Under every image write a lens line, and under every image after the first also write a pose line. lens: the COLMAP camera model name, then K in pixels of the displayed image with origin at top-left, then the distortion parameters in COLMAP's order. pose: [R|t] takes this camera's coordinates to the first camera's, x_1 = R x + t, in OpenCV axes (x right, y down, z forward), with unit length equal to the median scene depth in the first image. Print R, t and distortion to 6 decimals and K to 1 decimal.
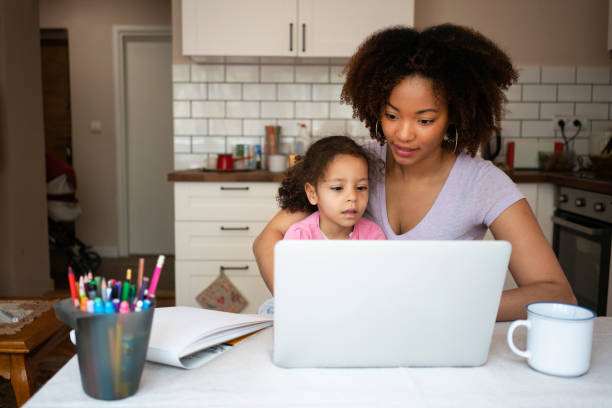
lens RADIAL K [[615.4, 0, 306.0], [0, 615.4, 204.0], [0, 0, 1]] dist [0.011193, -0.013104]
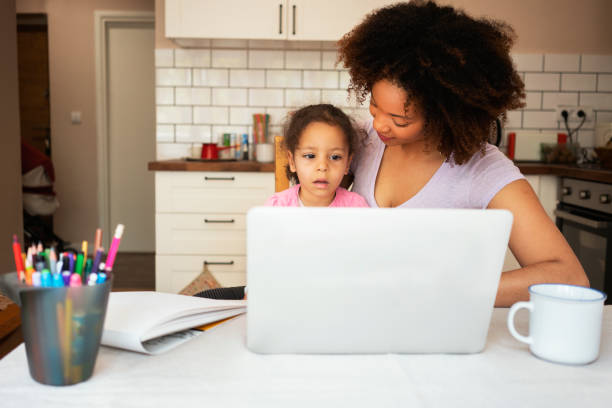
lens RADIAL K [[639.2, 0, 306.0], [0, 639.2, 204.0], [0, 0, 1]] dist [0.006978, -0.001222]
pose [[0.999920, 0.006577, 0.010795, 0.006095], [-0.006561, 0.999977, -0.001530, 0.014183], [-0.010805, 0.001459, 0.999941, 0.019849]]
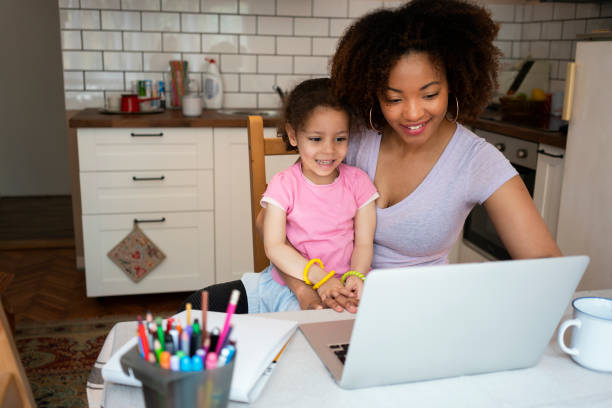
lens RADIAL K [[630.5, 0, 306.0], [0, 630.5, 204.0], [0, 0, 1]] dist [-0.005591, -0.006737]
pose [[0.976784, -0.036469, 0.211098, -0.085285], [0.009116, 0.991586, 0.129127, -0.040915], [-0.214031, -0.124205, 0.968898, 0.032686]]
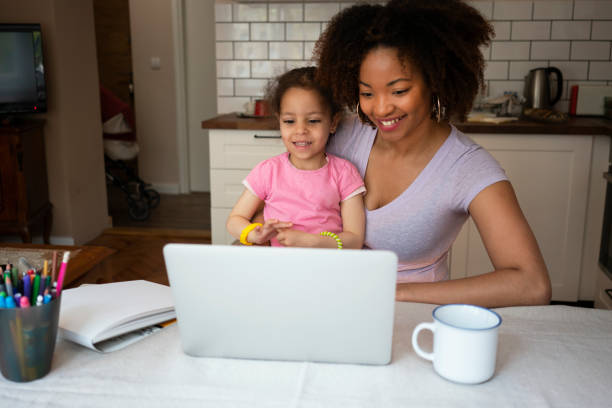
lens RADIAL K [[639.2, 0, 306.0], [0, 639.2, 204.0], [0, 0, 1]] dist [0.006978, -0.001222]
pose [[0.989947, 0.026823, -0.138875, 0.086467], [-0.011029, 0.993503, 0.113269, -0.034080], [0.141011, -0.110599, 0.983811, -0.005389]]
